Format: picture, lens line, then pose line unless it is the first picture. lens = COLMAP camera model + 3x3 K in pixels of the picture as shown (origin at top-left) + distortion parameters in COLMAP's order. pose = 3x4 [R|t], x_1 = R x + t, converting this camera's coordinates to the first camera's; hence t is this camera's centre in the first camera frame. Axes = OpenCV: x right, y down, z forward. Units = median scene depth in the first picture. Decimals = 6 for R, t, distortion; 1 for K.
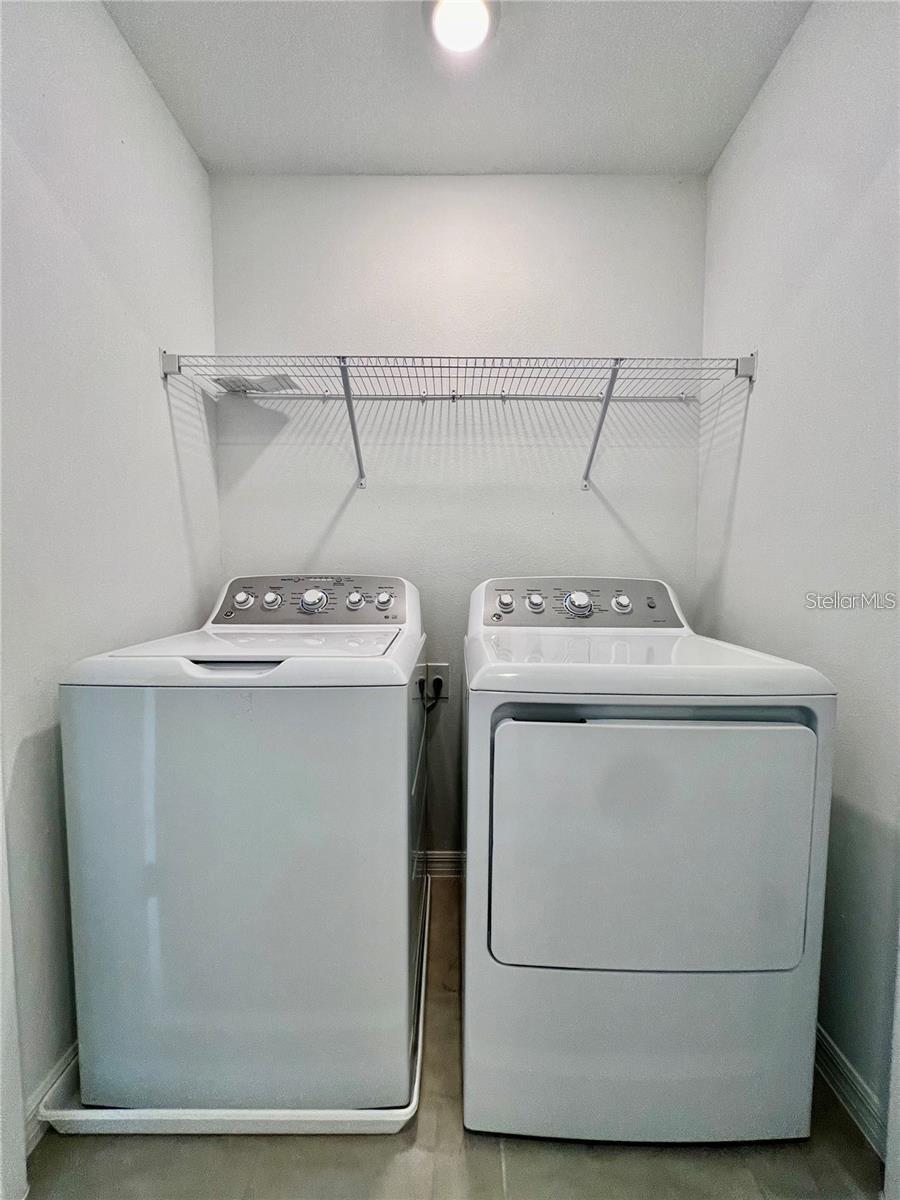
lens RADIAL K [[476.6, 0, 453.4], [0, 476.6, 605.5], [0, 0, 1]] dist [-0.002046, -0.000847]
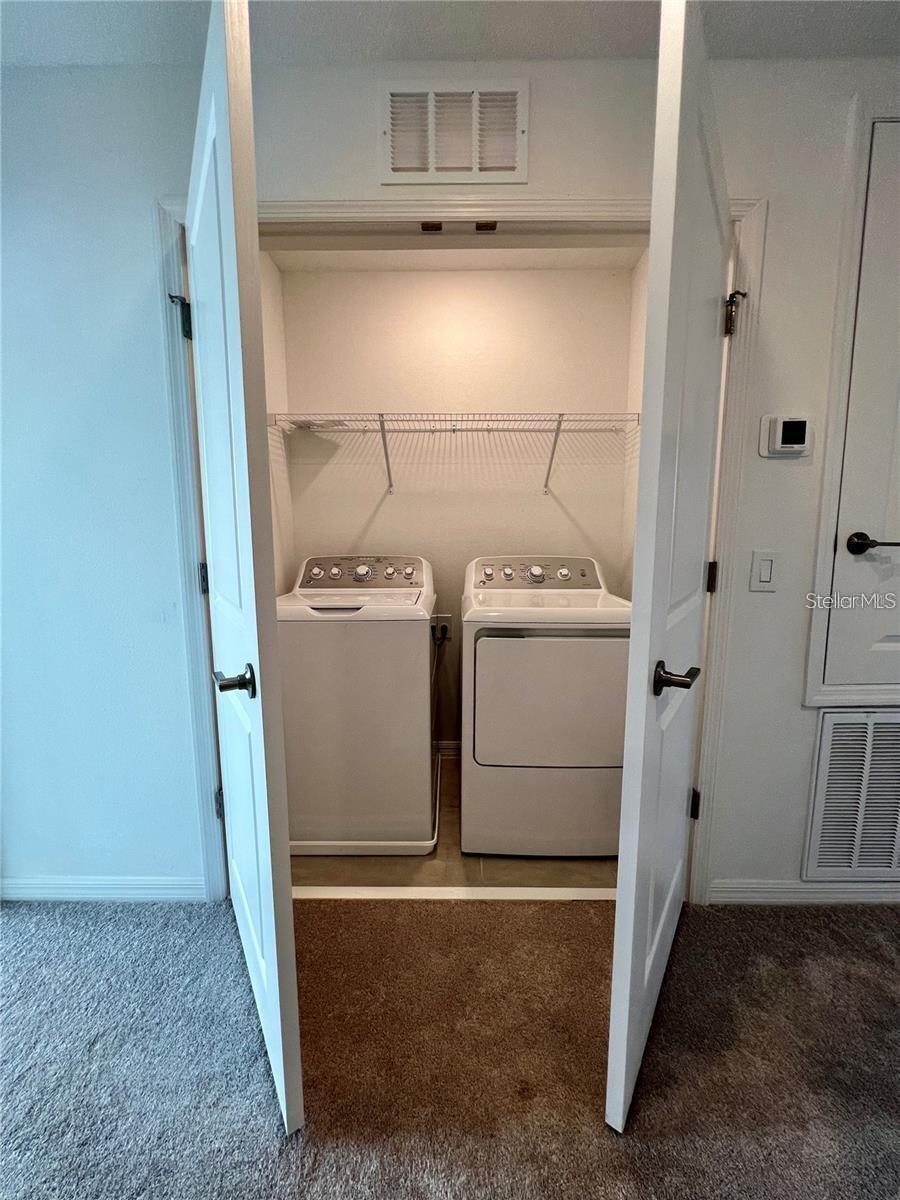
lens RADIAL K [[476.6, 0, 454.0], [0, 476.6, 608.1], [0, 0, 1]] dist [-0.002046, -0.000847]
pose [[0.999979, -0.005104, -0.003894, 0.003397], [0.005380, 0.997195, 0.074660, -0.009618], [0.003502, -0.074679, 0.997201, -0.526605]]
